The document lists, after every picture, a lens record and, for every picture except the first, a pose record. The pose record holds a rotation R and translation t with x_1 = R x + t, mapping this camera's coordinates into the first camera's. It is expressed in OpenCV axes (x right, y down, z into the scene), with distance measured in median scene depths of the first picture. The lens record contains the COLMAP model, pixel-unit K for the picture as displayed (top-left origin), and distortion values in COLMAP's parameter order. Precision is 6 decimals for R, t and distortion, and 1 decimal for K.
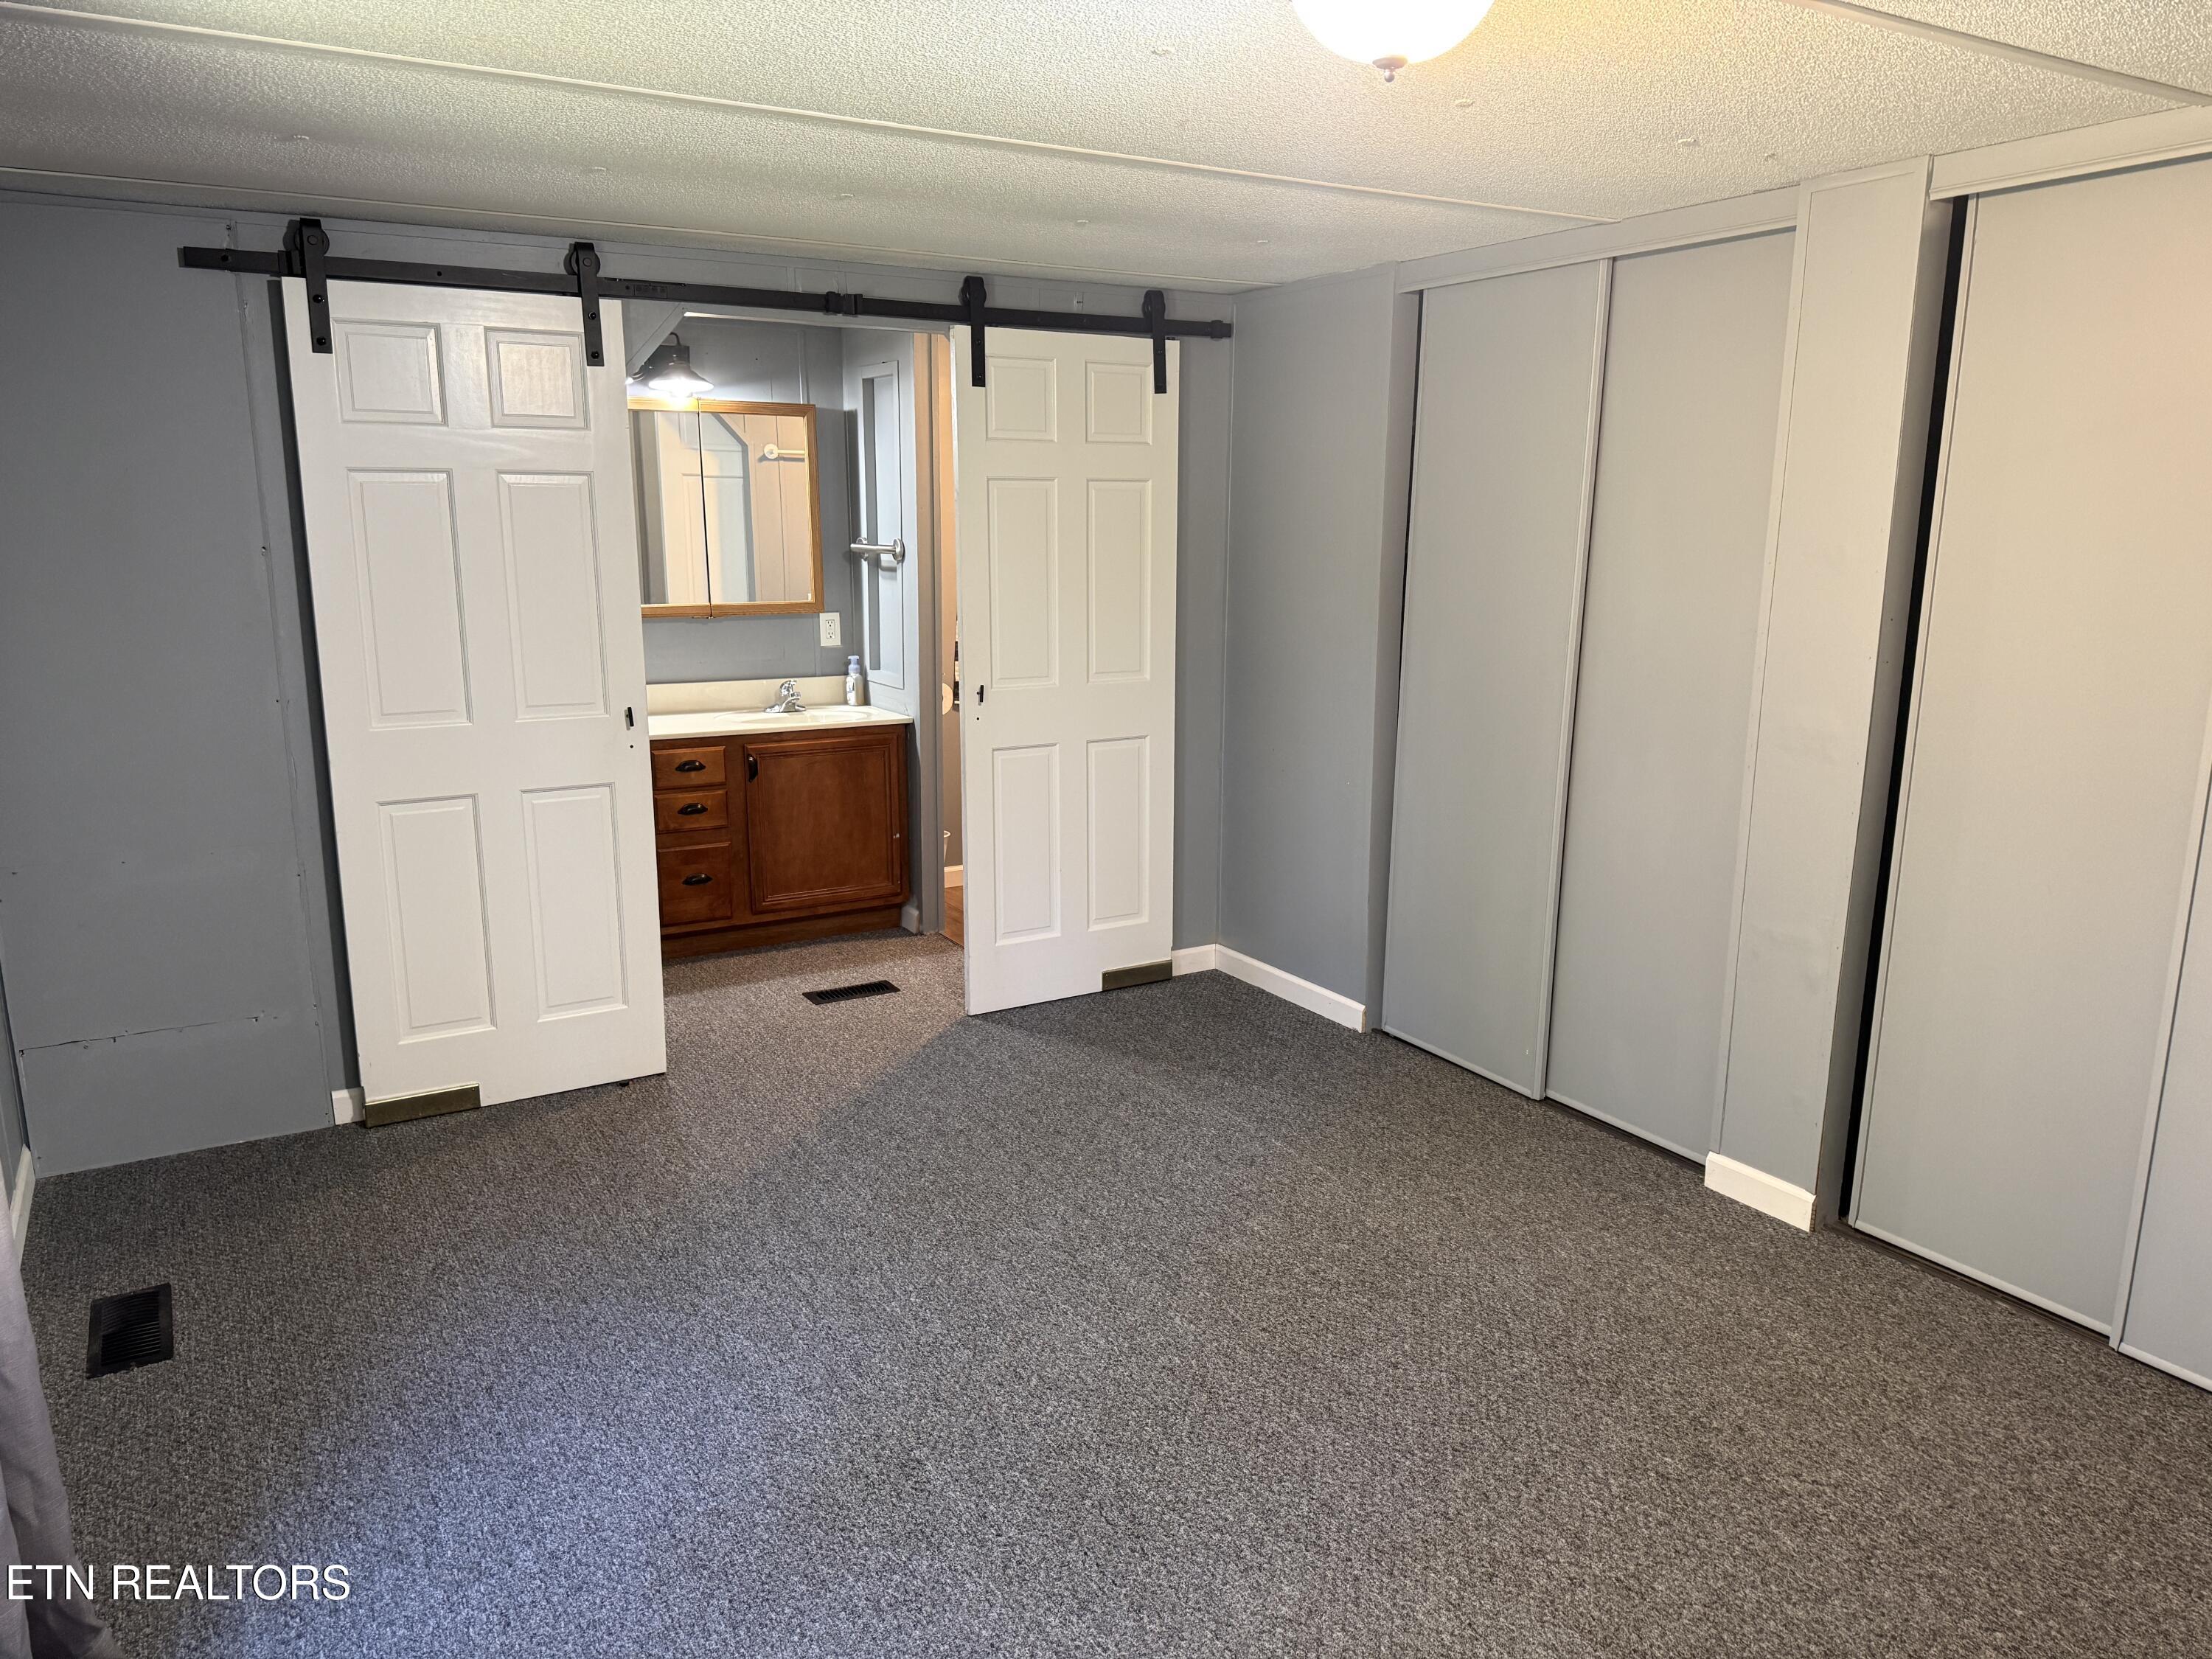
lens RADIAL K [[1549.1, 0, 1100.0], [0, 1549.1, 836.6], [0, 0, 1]] dist [0.010160, -0.002657]
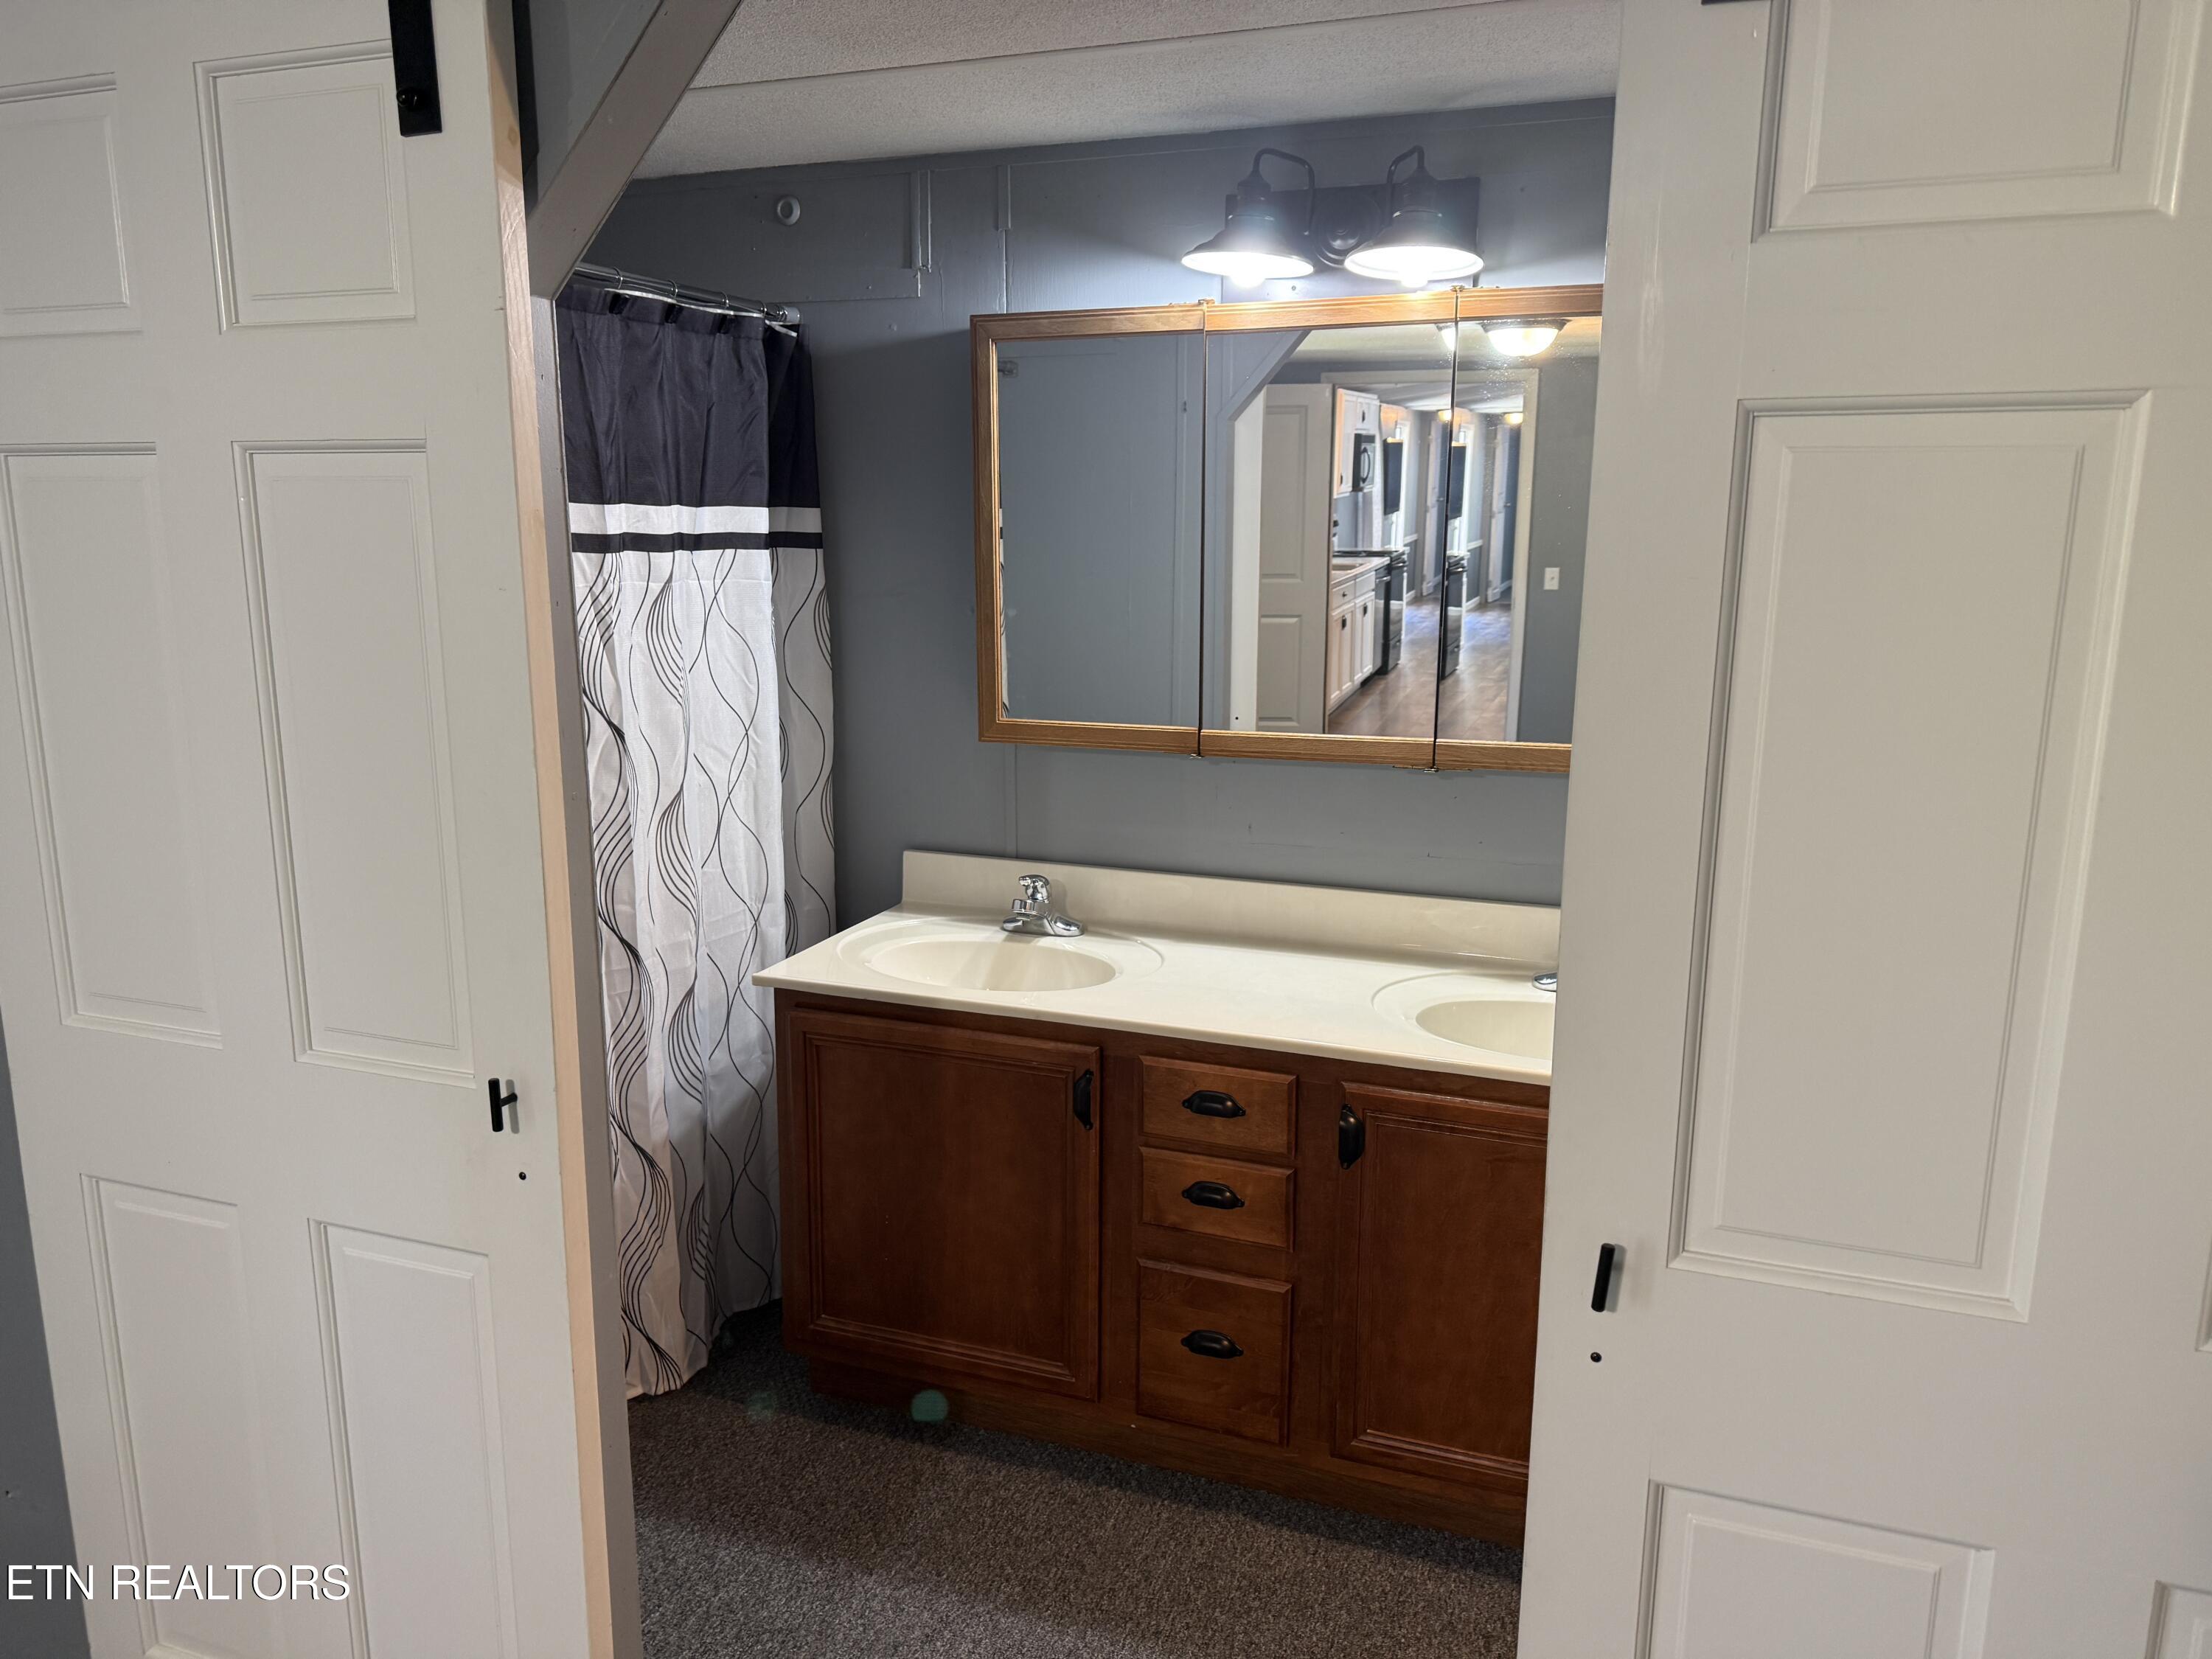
lens RADIAL K [[1549.1, 0, 1110.6], [0, 1549.1, 814.6], [0, 0, 1]] dist [0.010160, -0.002657]
pose [[0.632405, 0.141158, -0.761668, 0.045725], [-0.158482, 0.986036, 0.051154, -0.144426], [0.758253, 0.088361, 0.645945, 0.673212]]
